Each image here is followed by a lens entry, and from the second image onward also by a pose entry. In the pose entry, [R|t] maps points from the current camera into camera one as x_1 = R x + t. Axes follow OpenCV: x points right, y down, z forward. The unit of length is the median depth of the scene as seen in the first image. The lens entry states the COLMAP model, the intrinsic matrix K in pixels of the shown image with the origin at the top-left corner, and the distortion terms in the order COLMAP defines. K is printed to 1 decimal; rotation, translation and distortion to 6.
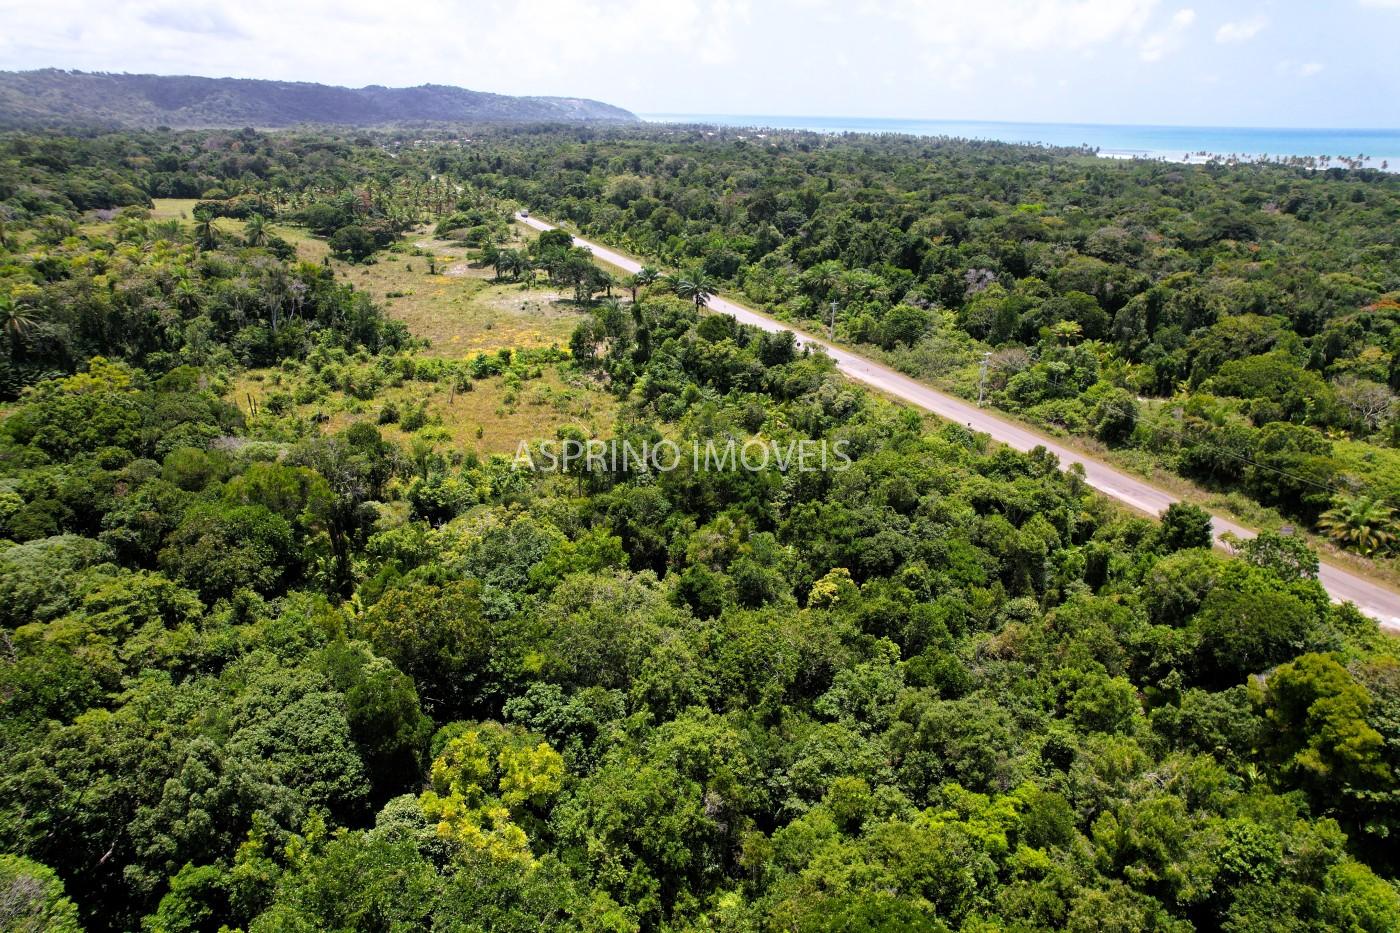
lens RADIAL K [[904.8, 0, 707.2], [0, 904.8, 482.5], [0, 0, 1]] dist [-0.075414, 0.069202]
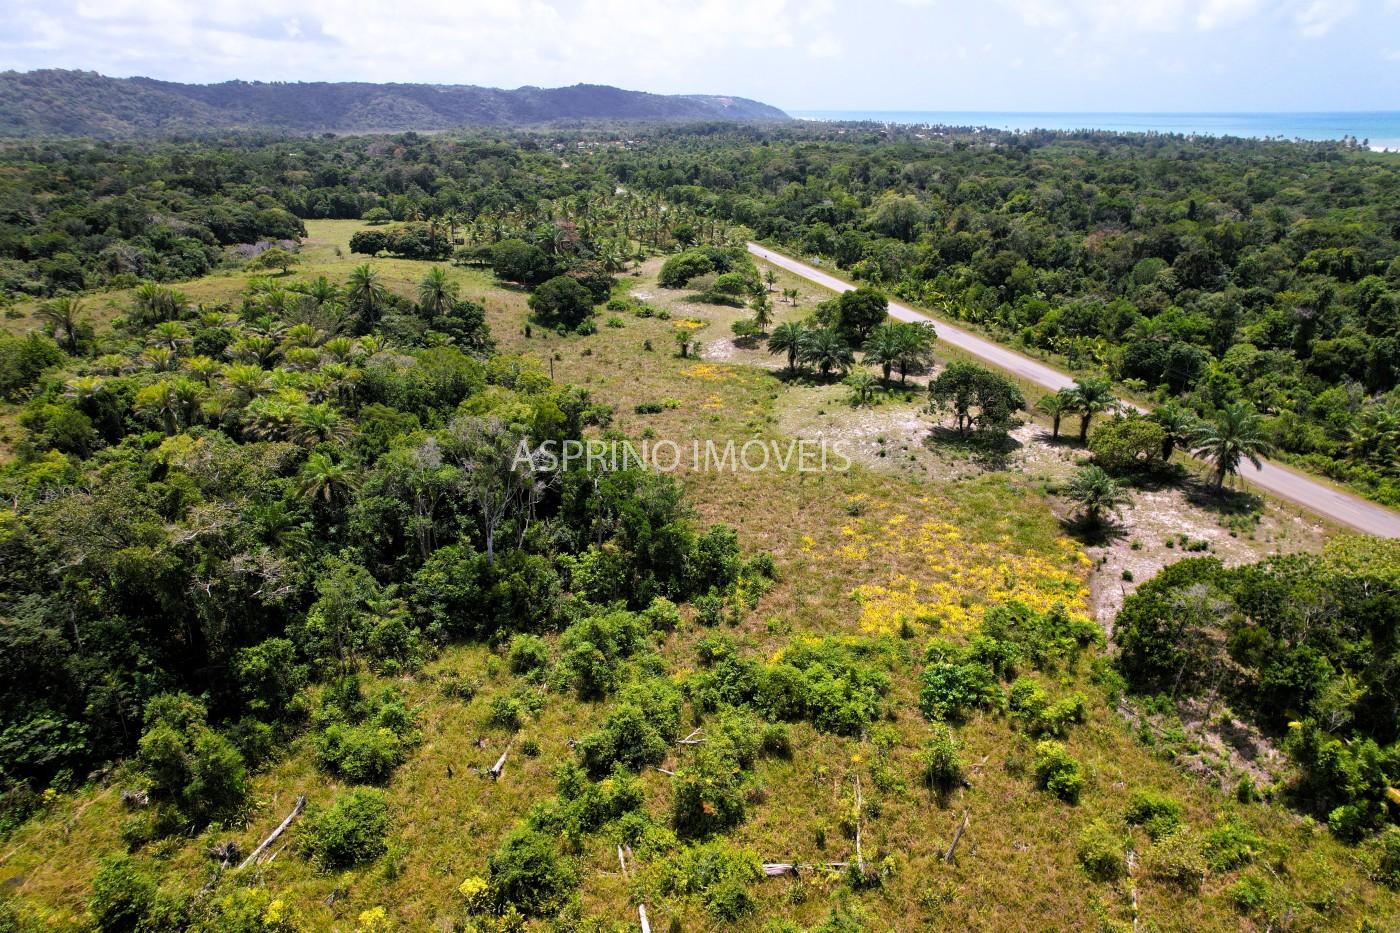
lens RADIAL K [[904.8, 0, 701.7], [0, 904.8, 477.6], [0, 0, 1]] dist [-0.075414, 0.069202]
pose [[0.988932, 0.038604, -0.143257, -0.102753], [-0.038916, 0.999242, 0.000626, -0.076067], [0.143173, 0.004955, 0.989685, 0.178745]]
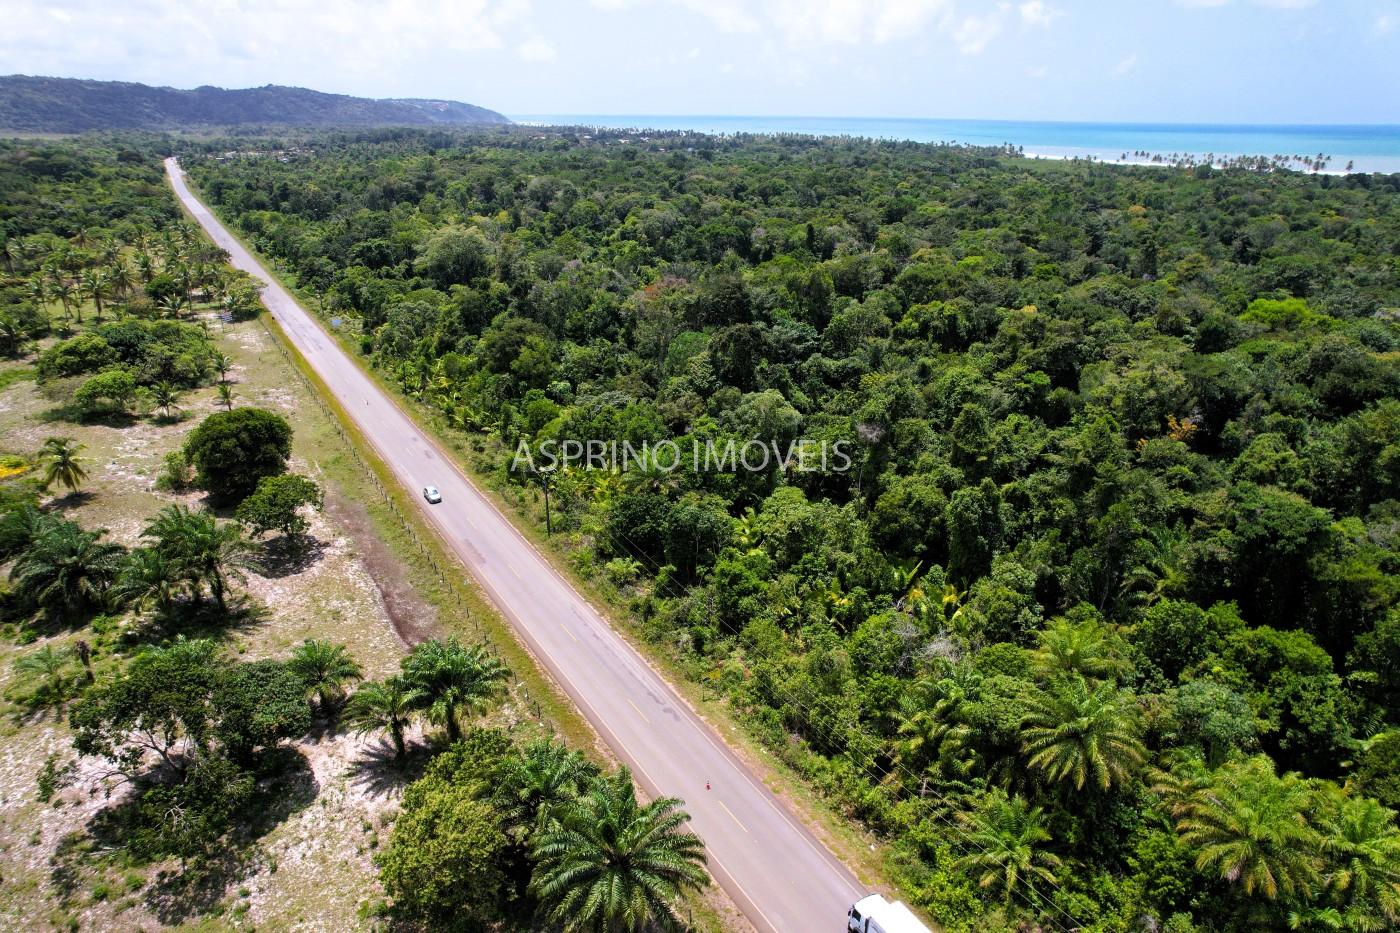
lens RADIAL K [[904.8, 0, 705.1], [0, 904.8, 465.5], [0, 0, 1]] dist [-0.075414, 0.069202]
pose [[0.991822, -0.054369, 0.115467, -0.004253], [0.056210, 0.998338, -0.012748, -0.131927], [-0.114582, 0.019134, 0.993230, 0.315301]]
